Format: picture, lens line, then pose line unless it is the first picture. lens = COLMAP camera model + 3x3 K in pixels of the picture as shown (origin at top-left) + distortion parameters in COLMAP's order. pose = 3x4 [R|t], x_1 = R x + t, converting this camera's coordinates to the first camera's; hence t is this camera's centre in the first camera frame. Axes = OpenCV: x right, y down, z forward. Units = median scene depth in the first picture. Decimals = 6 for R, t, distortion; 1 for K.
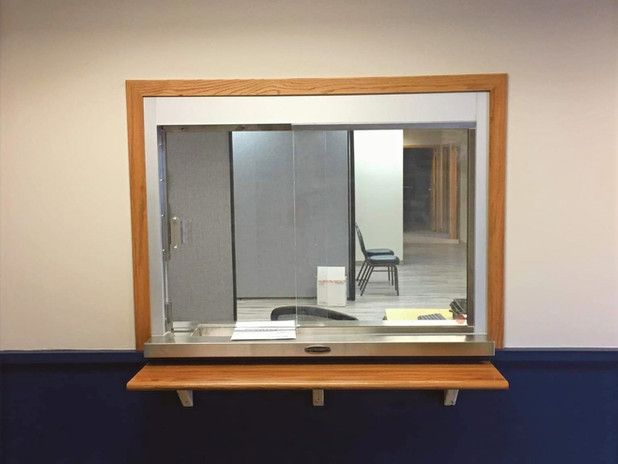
lens RADIAL K [[707.8, 0, 309.0], [0, 707.8, 232.0], [0, 0, 1]] dist [0.019769, 0.007004]
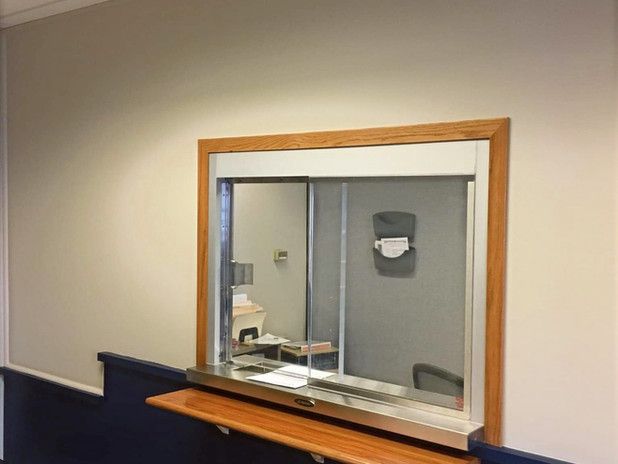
lens RADIAL K [[707.8, 0, 309.0], [0, 707.8, 232.0], [0, 0, 1]] dist [0.019769, 0.007004]
pose [[0.797886, 0.046507, -0.601012, 0.598250], [-0.087063, 0.995456, -0.038553, -0.033973], [0.596488, 0.083087, 0.798309, 0.194505]]
